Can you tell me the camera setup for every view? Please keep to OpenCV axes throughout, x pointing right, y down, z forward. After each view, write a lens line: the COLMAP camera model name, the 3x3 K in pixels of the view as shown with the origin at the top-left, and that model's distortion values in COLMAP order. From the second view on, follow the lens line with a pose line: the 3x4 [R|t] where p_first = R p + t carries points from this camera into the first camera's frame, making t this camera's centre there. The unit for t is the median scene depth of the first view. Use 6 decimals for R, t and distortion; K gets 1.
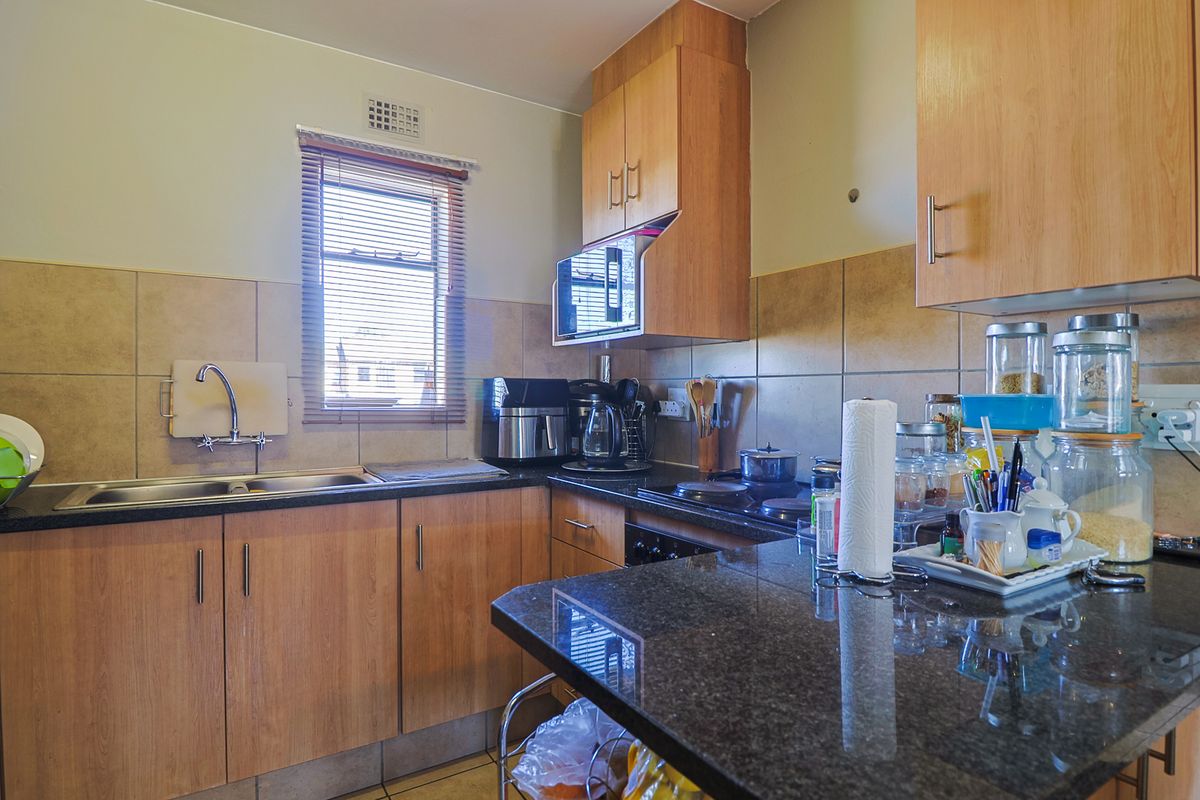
lens RADIAL K [[620.5, 0, 601.3], [0, 620.5, 392.0], [0, 0, 1]] dist [-0.003894, -0.011577]
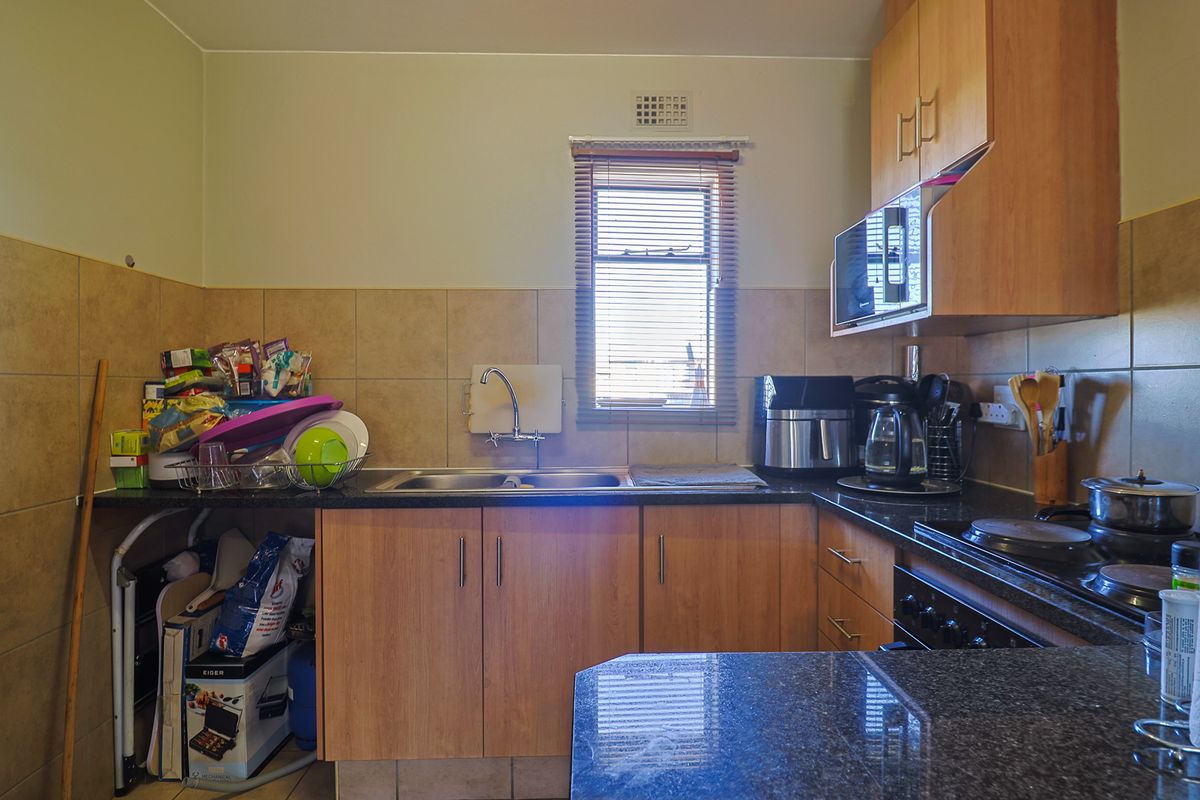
lens RADIAL K [[620.5, 0, 601.3], [0, 620.5, 392.0], [0, 0, 1]] dist [-0.003894, -0.011577]
pose [[0.861405, -0.002364, -0.507913, 0.092228], [0.005507, 0.999974, 0.004684, -0.005758], [0.507889, -0.006832, 0.861396, 0.131930]]
